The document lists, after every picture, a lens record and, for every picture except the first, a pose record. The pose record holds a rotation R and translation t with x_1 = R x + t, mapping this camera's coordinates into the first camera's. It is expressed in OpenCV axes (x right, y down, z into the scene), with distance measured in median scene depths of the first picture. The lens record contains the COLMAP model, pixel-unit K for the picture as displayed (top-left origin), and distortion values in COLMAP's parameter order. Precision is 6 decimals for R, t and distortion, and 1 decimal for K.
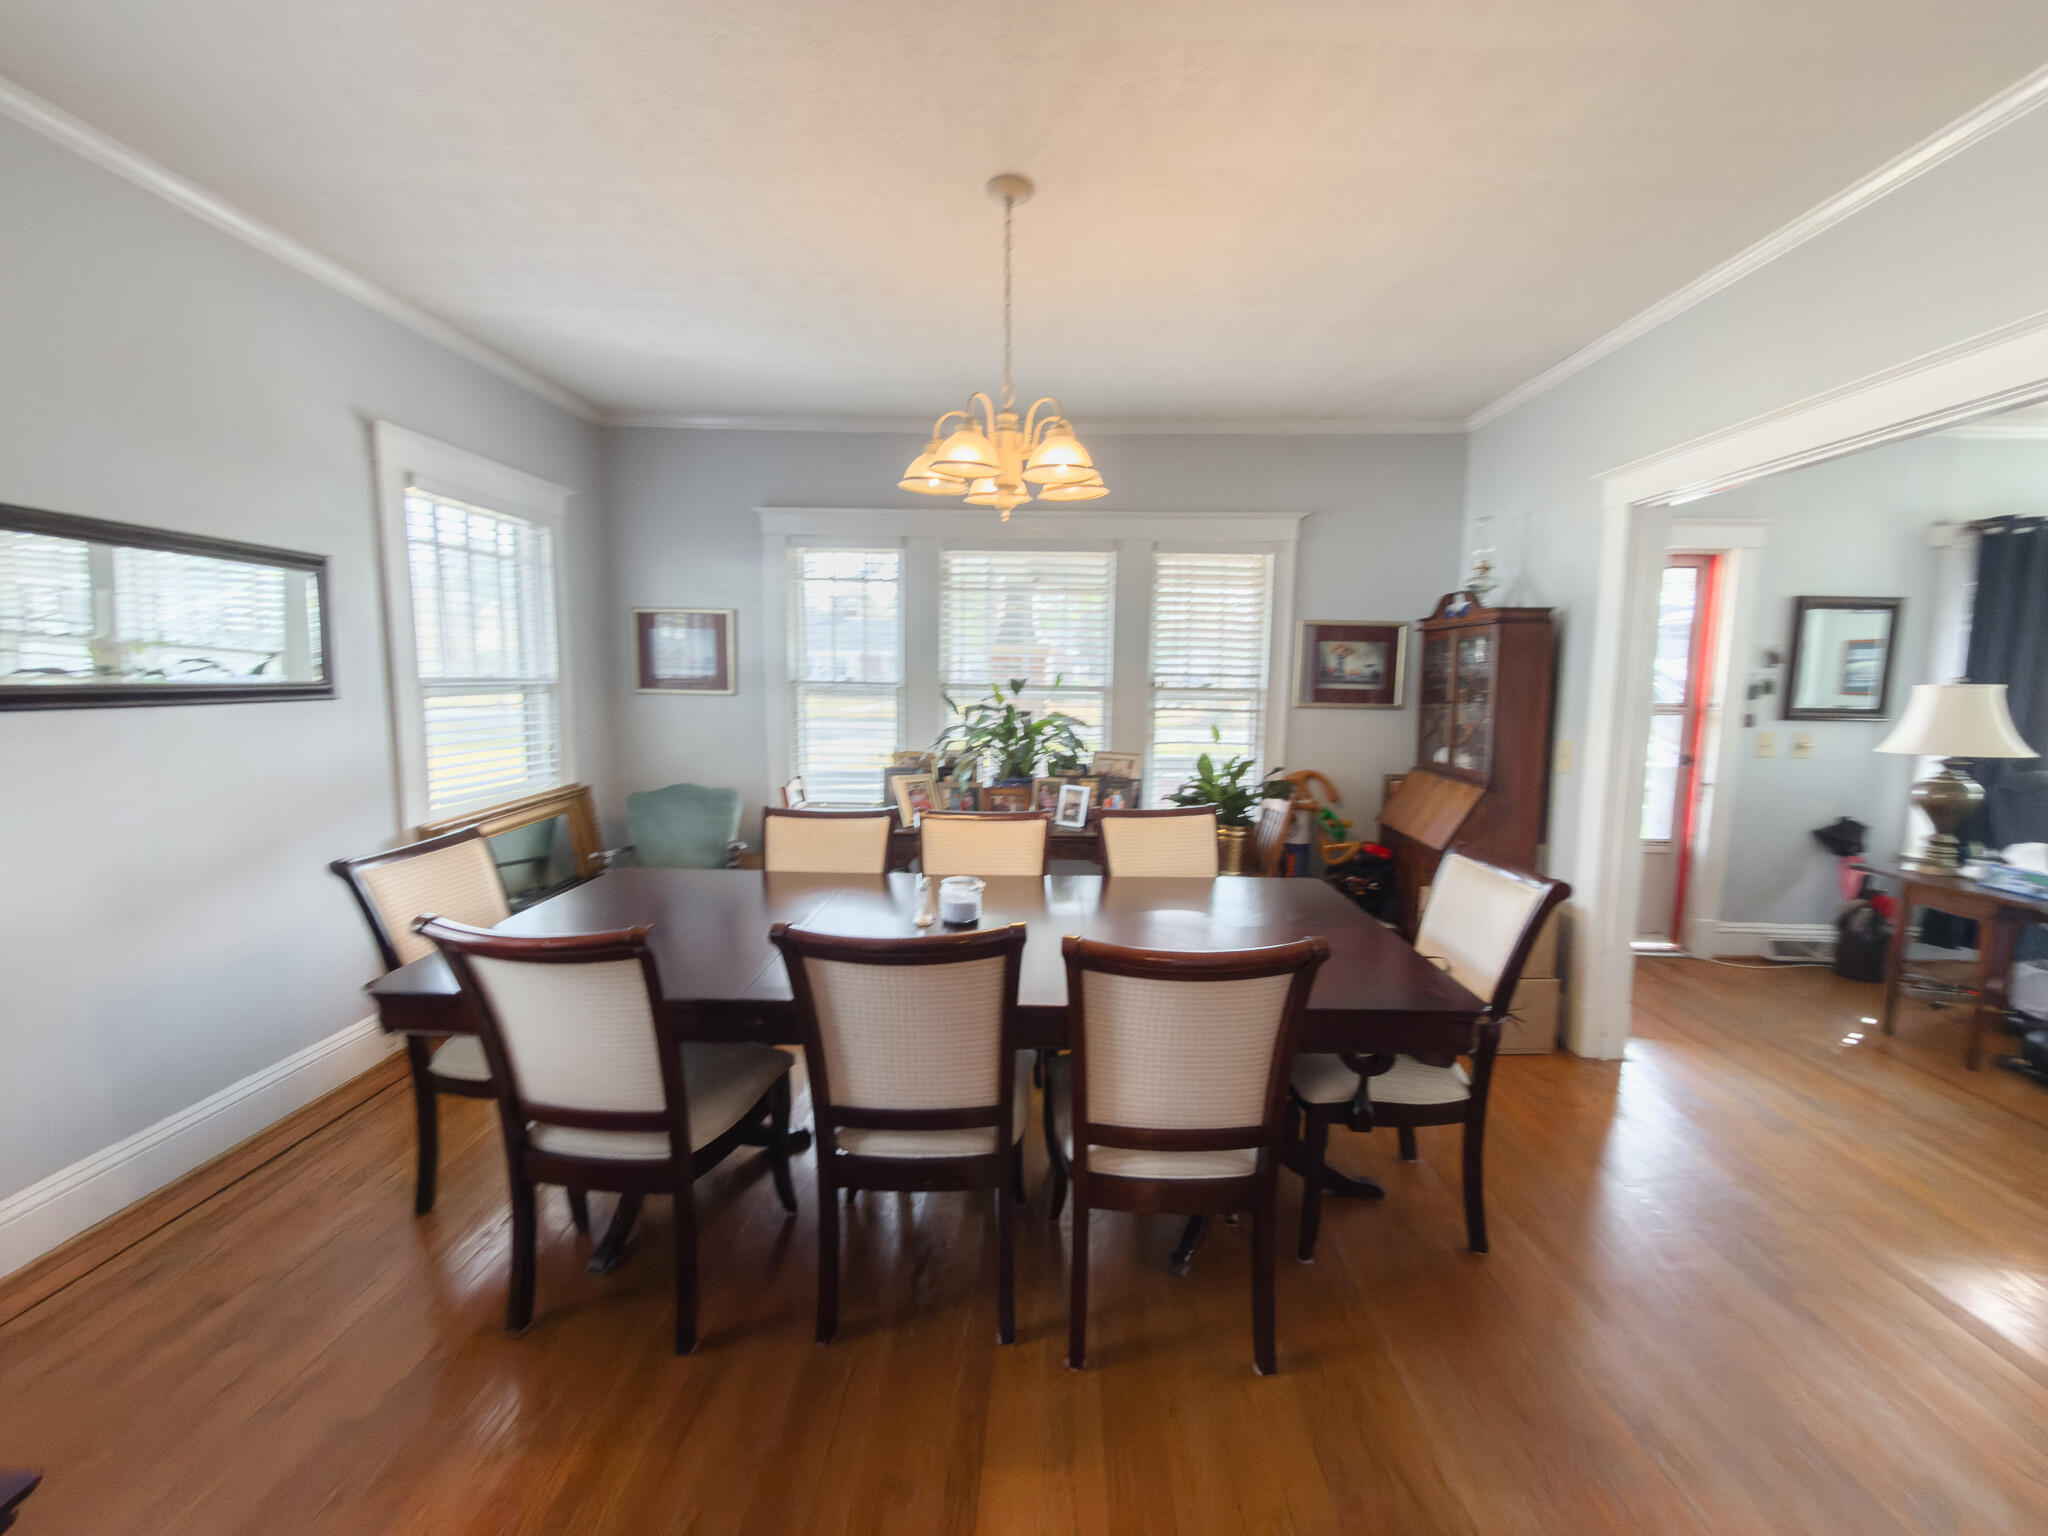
lens RADIAL K [[815.9, 0, 1025.7], [0, 815.9, 774.7], [0, 0, 1]] dist [-0.000180, 0.000883]
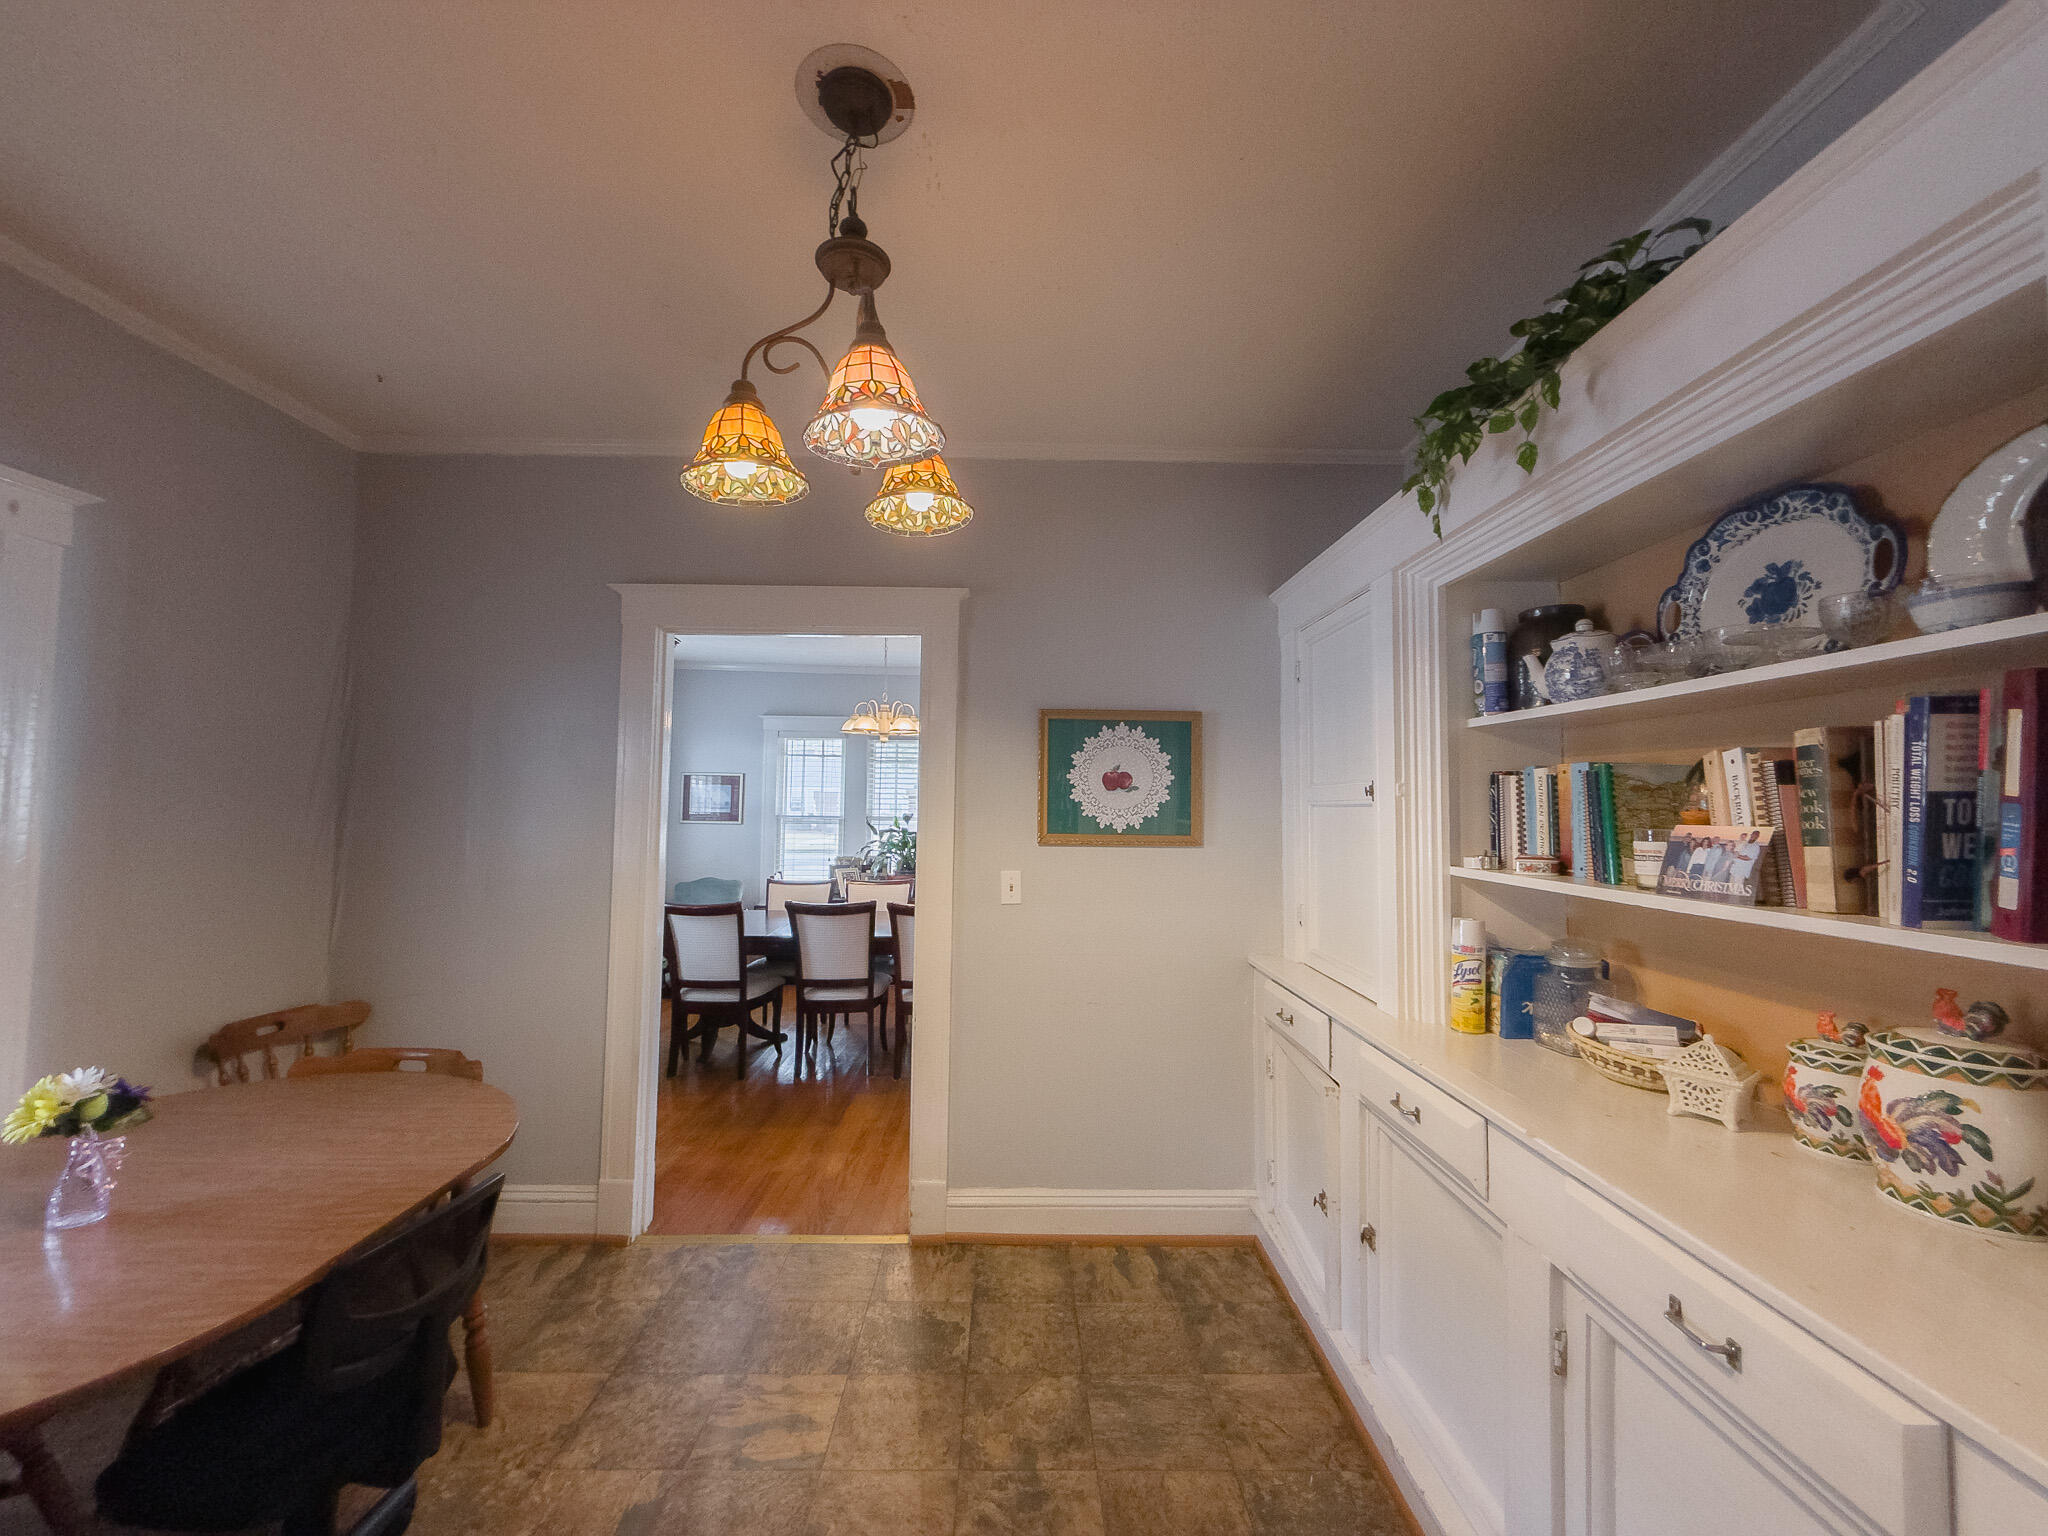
lens RADIAL K [[815.9, 0, 1015.6], [0, 815.9, 779.2], [0, 0, 1]] dist [-0.000180, 0.000883]
pose [[0.999181, -0.003872, 0.040269, 0.149793], [0.010152, 0.987555, -0.156946, 0.087117], [-0.039160, 0.157227, 0.986786, -0.756806]]
